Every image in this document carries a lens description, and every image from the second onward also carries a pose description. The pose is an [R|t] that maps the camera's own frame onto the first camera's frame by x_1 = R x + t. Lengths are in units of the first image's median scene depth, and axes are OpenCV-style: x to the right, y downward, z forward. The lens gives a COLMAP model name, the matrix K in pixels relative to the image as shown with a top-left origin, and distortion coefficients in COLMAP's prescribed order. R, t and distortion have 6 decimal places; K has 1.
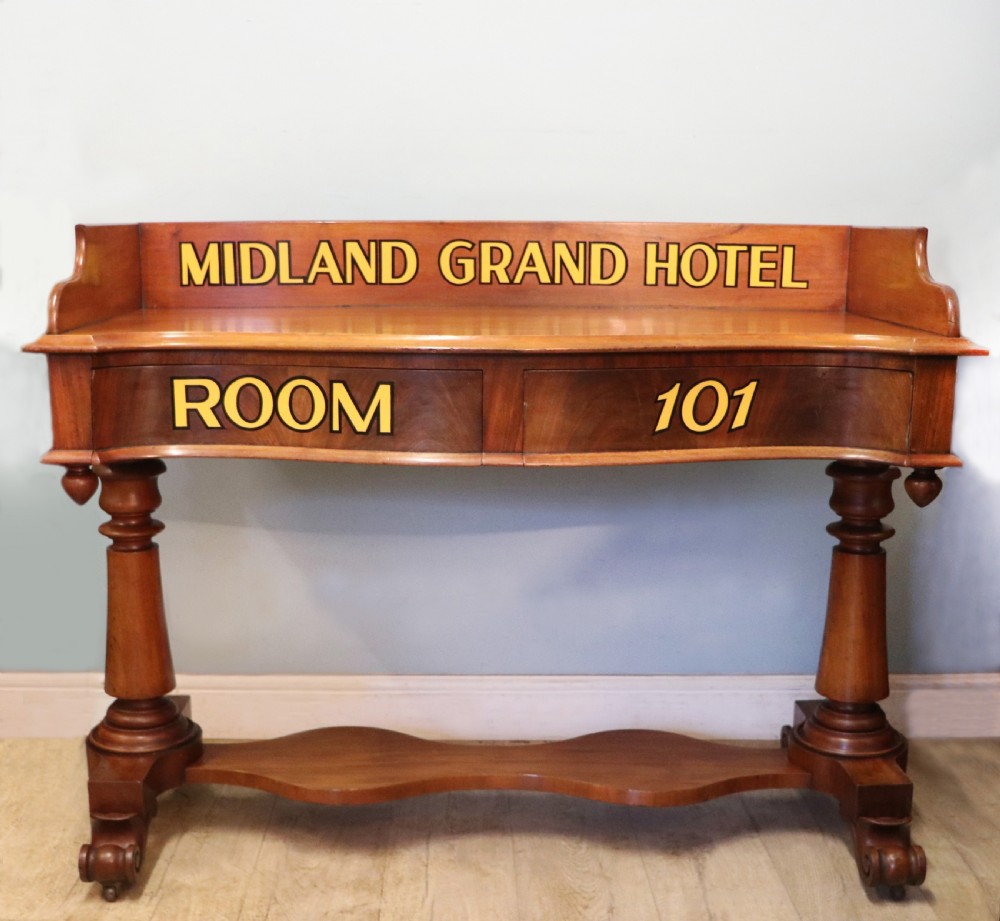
lens RADIAL K [[1307.7, 0, 430.0], [0, 1307.7, 485.8], [0, 0, 1]] dist [-0.136224, 0.152222]
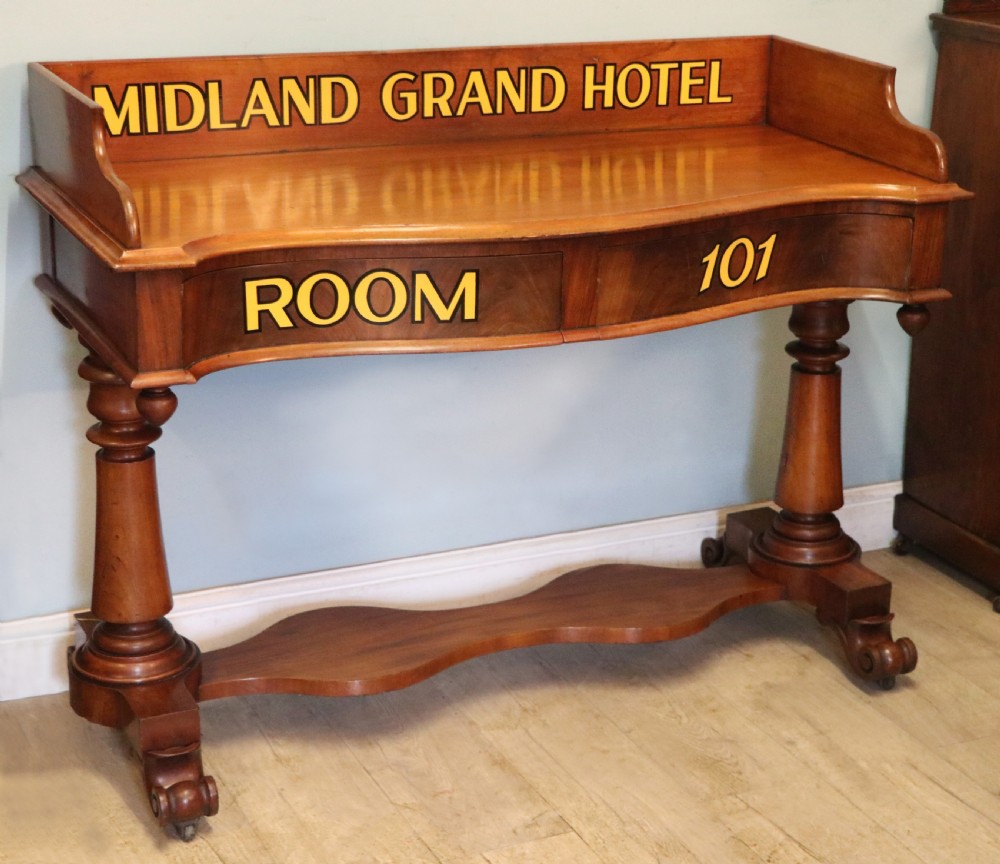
lens RADIAL K [[1947.6, 0, 500.0], [0, 1947.6, 432.0], [0, 0, 1]] dist [0.078595, 0.281074]
pose [[0.901018, -0.123047, 0.415964, -0.623893], [0.061916, 0.985587, 0.157432, -0.183171], [-0.429340, -0.116094, 0.895650, -0.343988]]
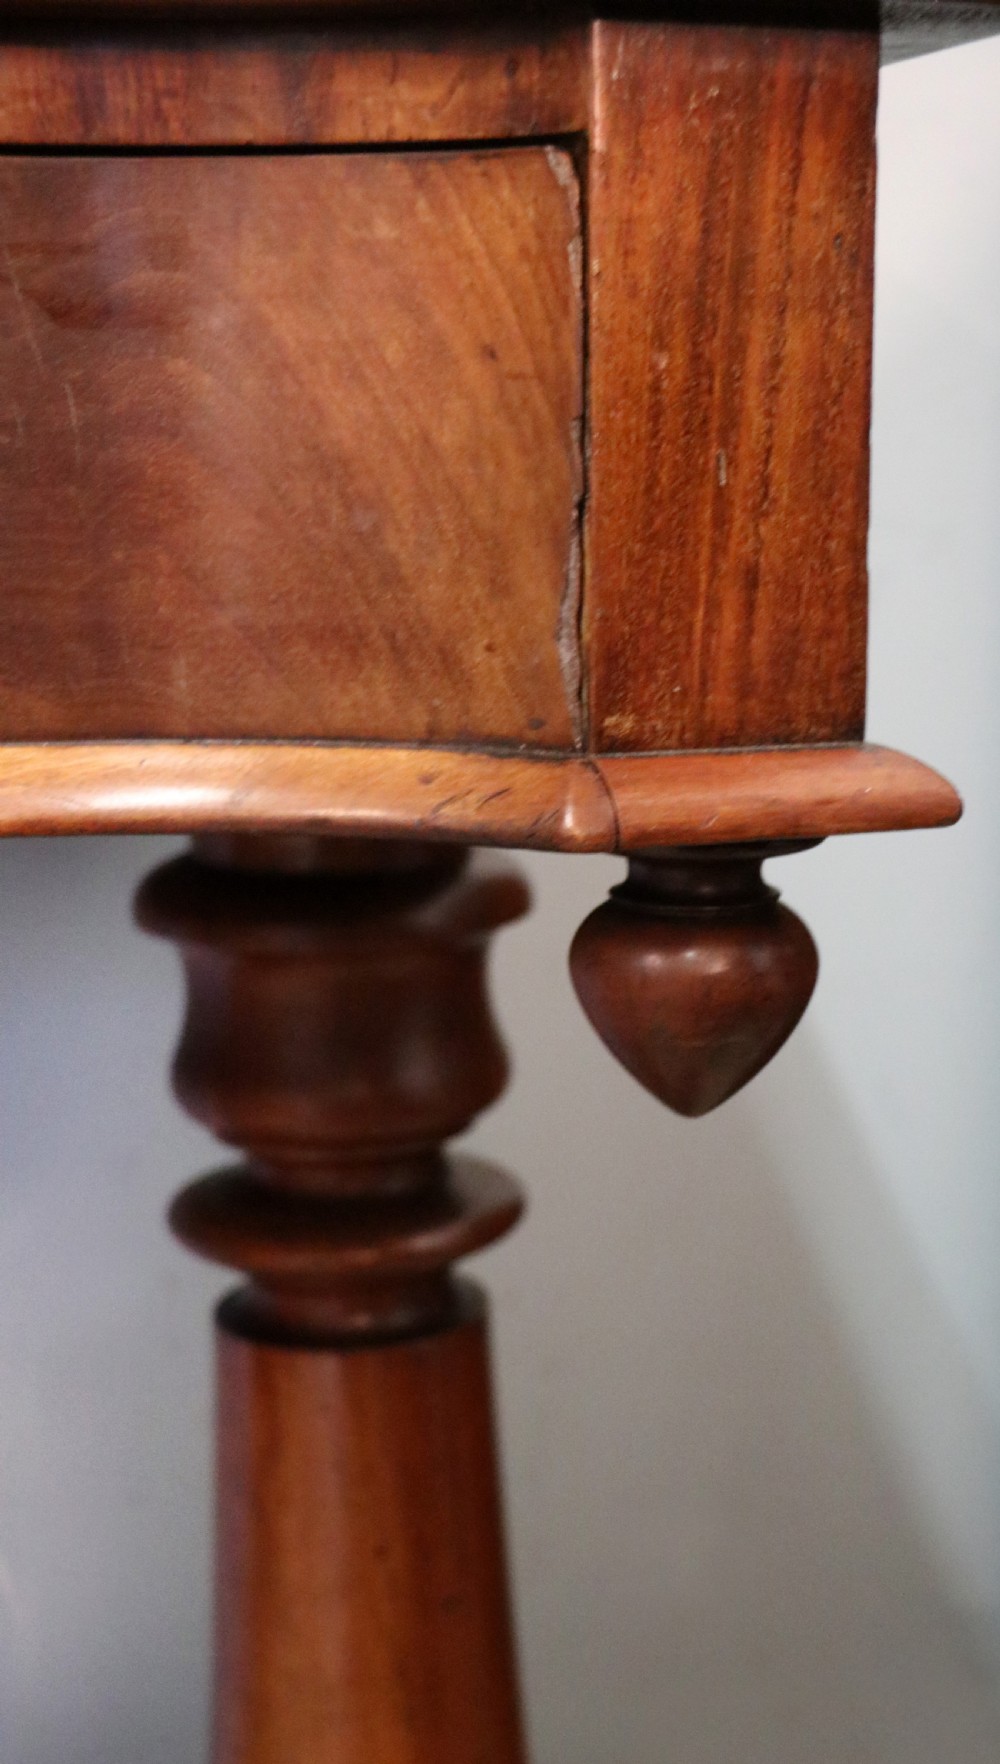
lens RADIAL K [[2481.6, 0, 605.9], [0, 2481.6, 885.9], [0, 0, 1]] dist [0.023165, 0.068328]
pose [[0.922365, -0.070093, 0.379907, 0.261119], [0.076552, 0.997064, -0.001899, -0.009966], [-0.378659, 0.030834, 0.925023, 0.724131]]
